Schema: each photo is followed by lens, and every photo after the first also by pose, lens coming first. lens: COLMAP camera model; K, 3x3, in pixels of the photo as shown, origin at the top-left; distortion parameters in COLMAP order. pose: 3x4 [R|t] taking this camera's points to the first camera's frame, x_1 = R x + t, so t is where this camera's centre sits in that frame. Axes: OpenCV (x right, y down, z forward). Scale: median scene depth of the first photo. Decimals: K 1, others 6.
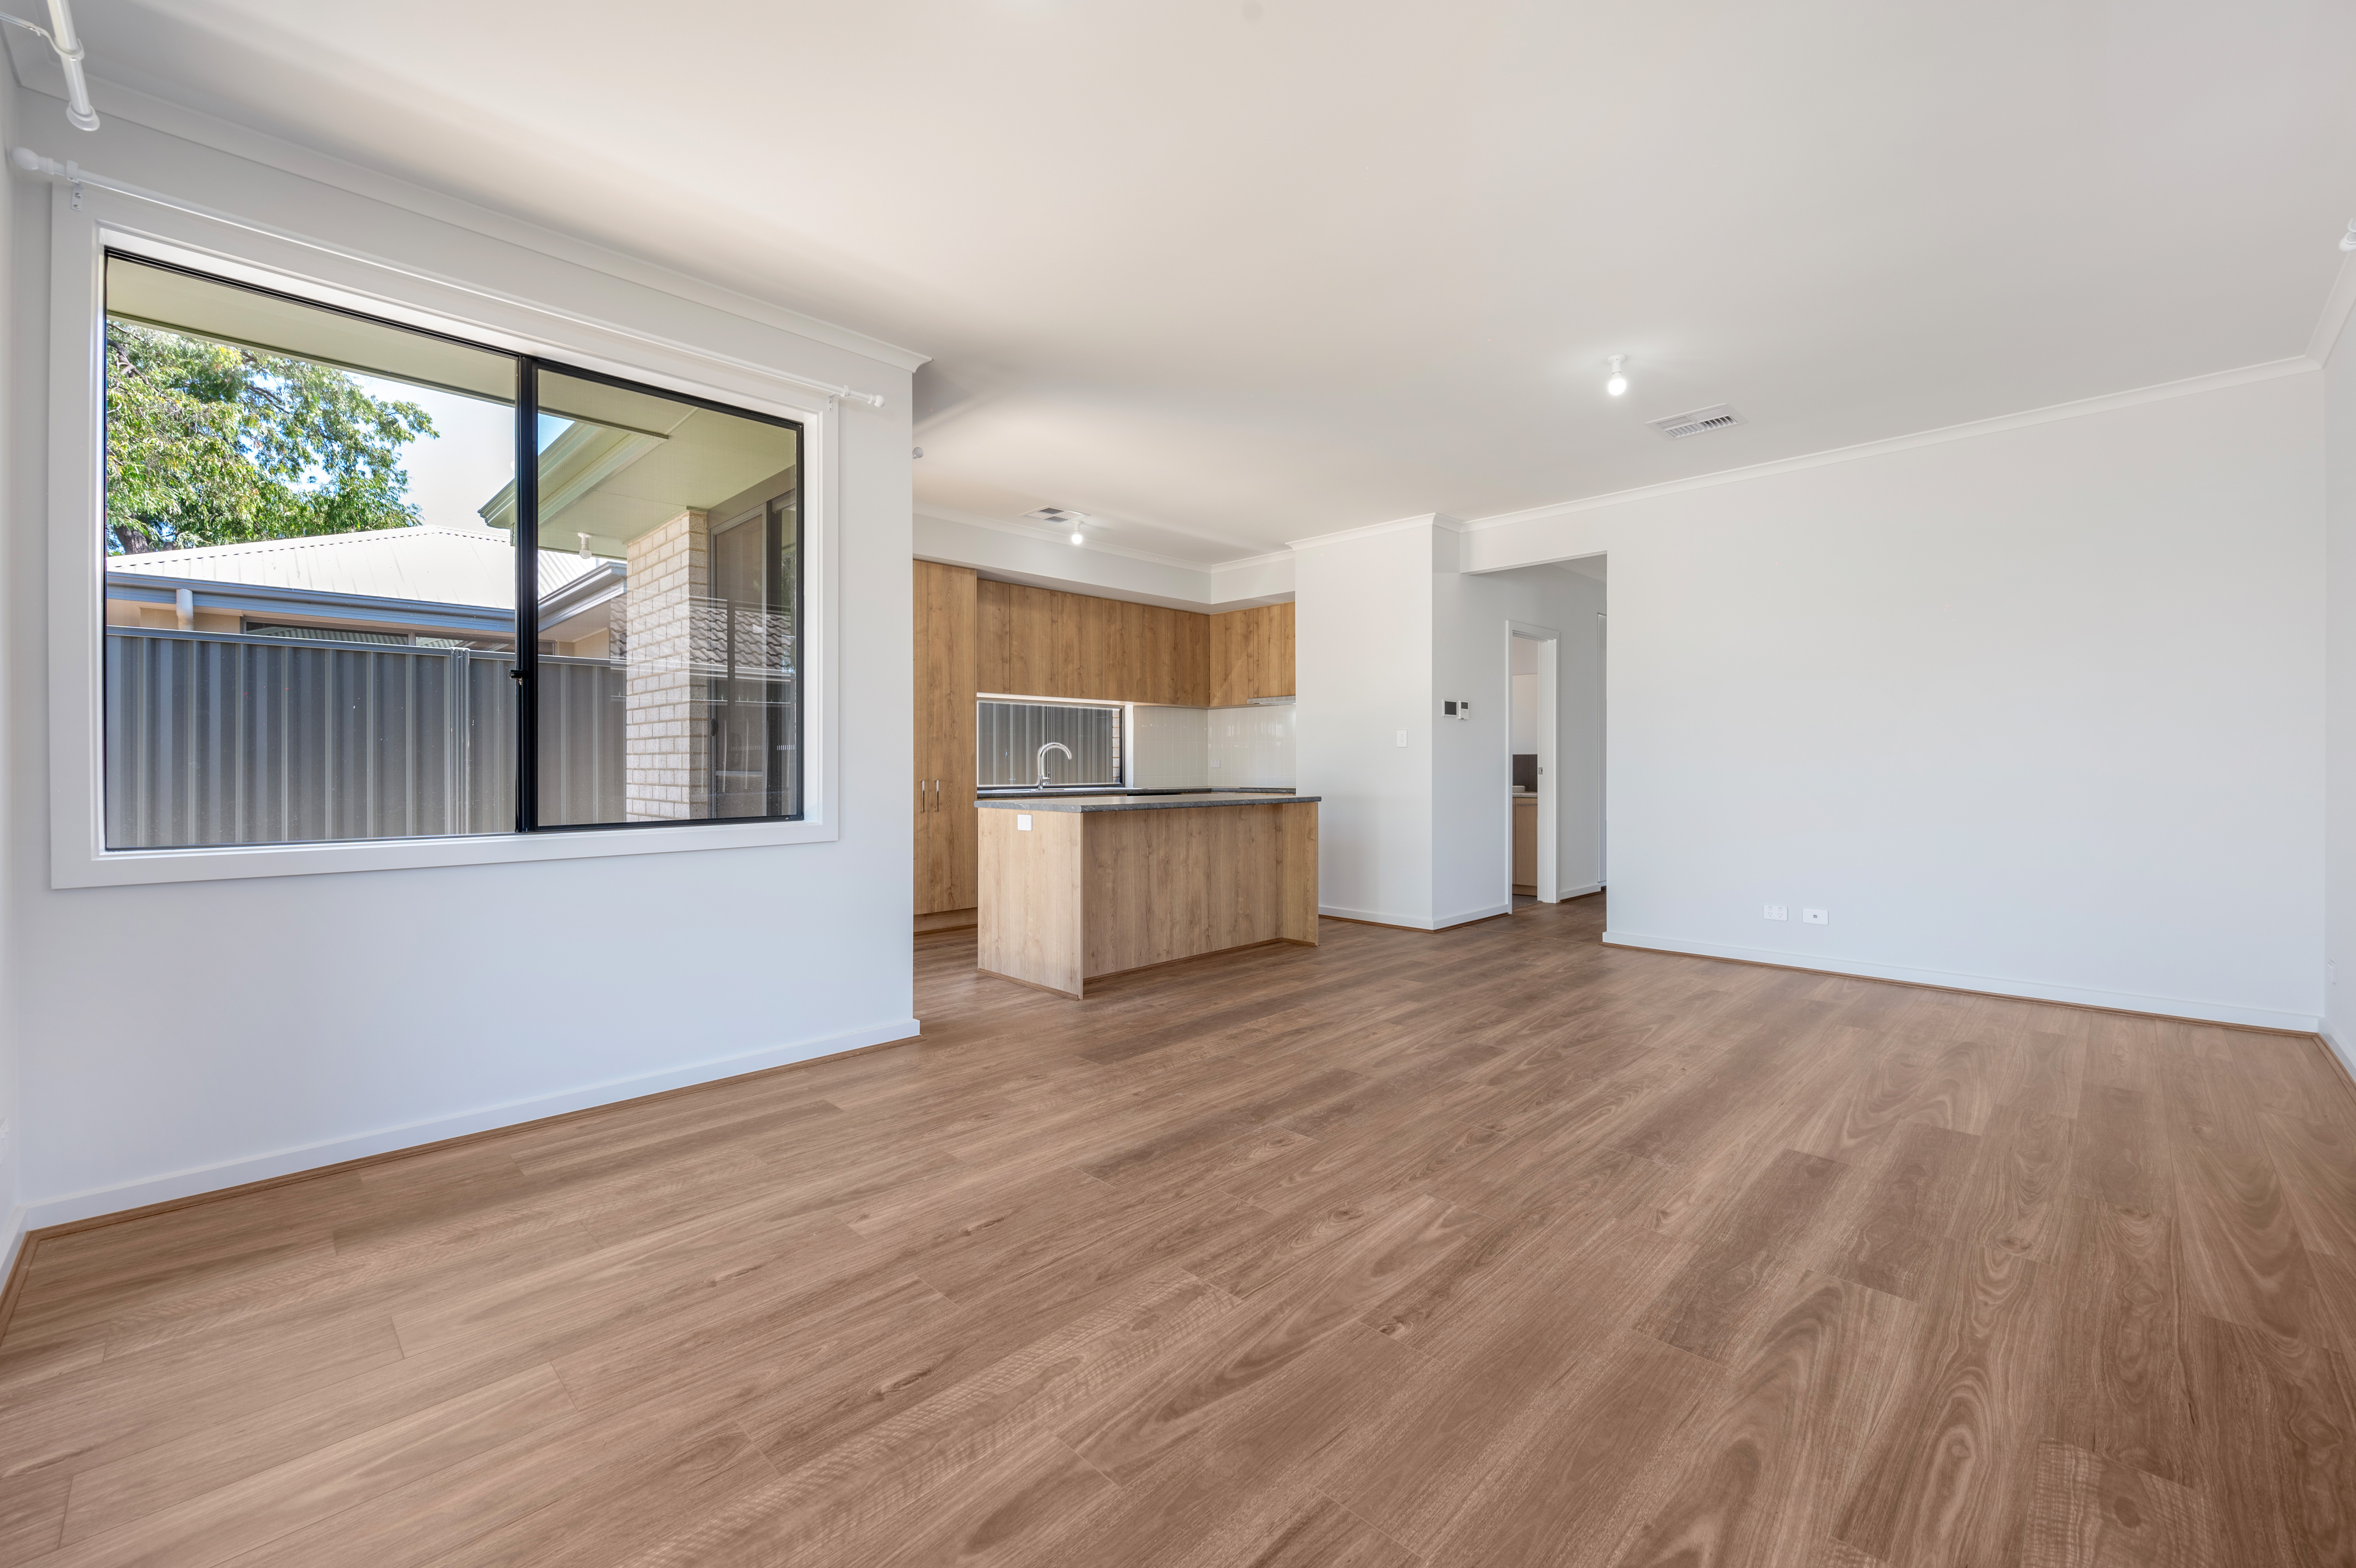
lens RADIAL K [[953.0, 0, 1169.2], [0, 953.0, 767.2], [0, 0, 1]] dist [-0.002585, -0.000552]
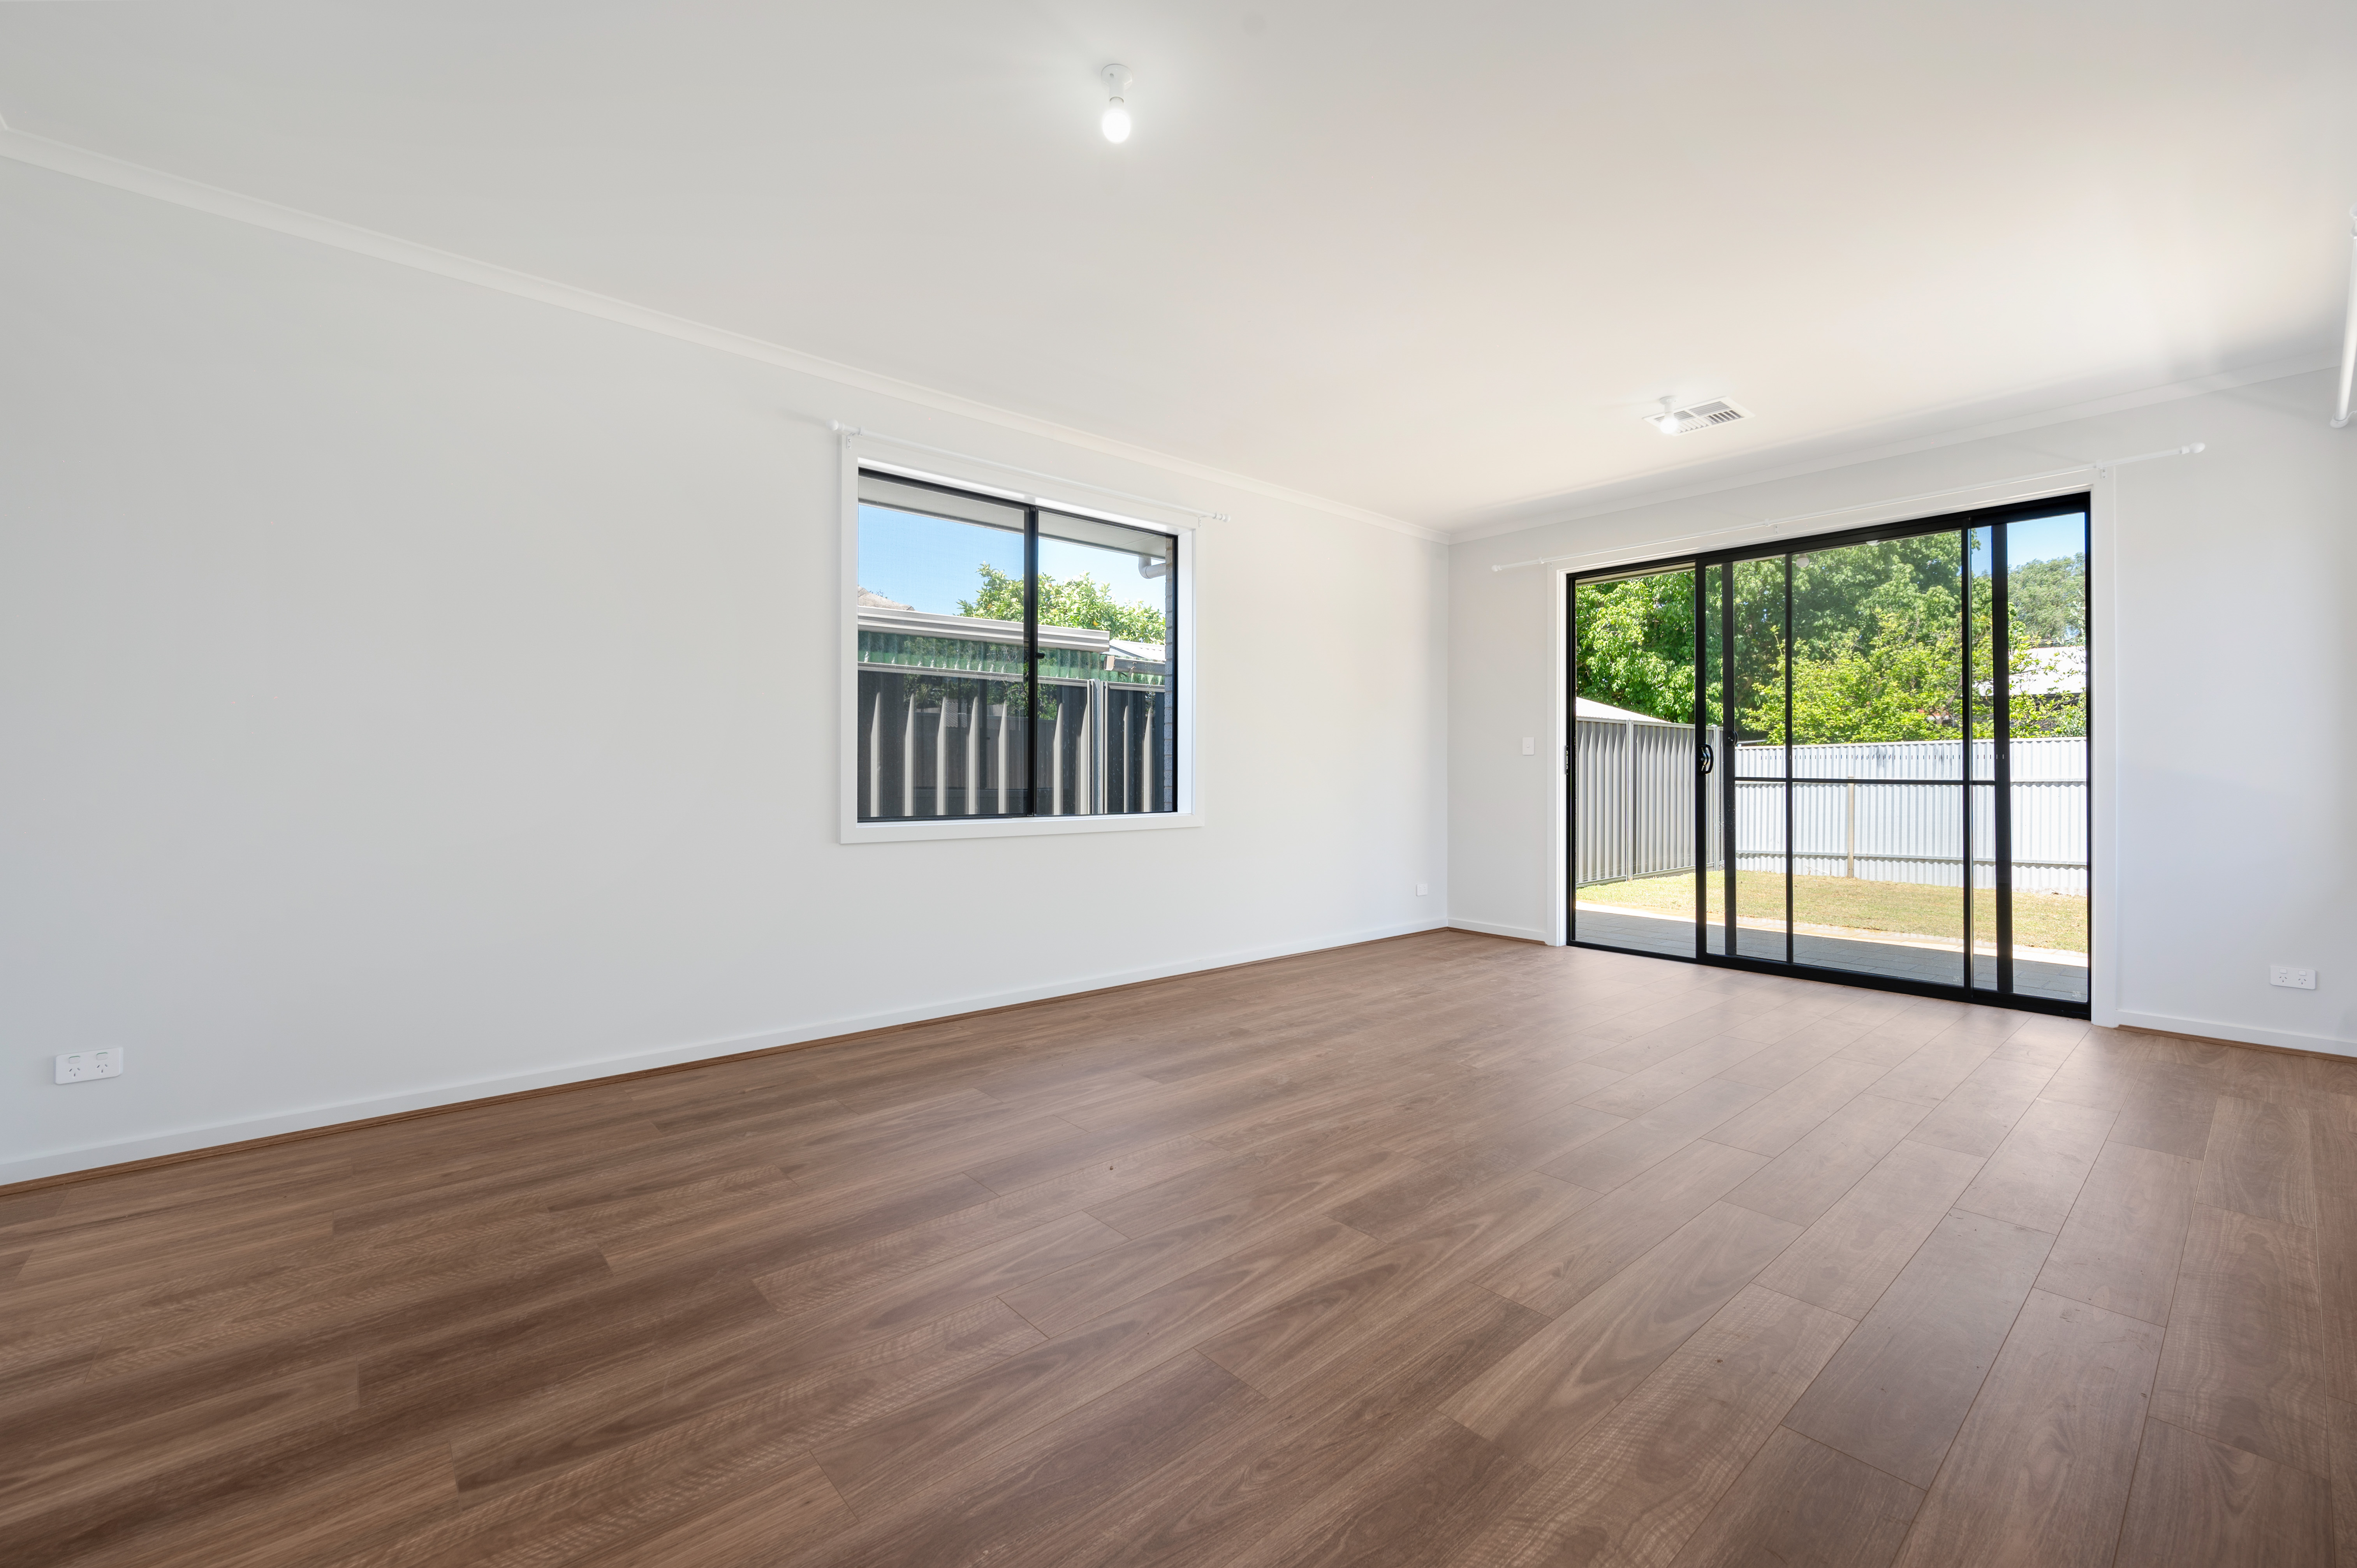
lens RADIAL K [[953.4, 0, 1176.2], [0, 953.4, 771.4], [0, 0, 1]] dist [-0.002585, -0.000552]
pose [[-0.997358, -0.006291, 0.072369, 0.485991], [-0.006003, 0.999973, 0.004200, 0.005922], [-0.072393, 0.003755, -0.997369, 1.927475]]
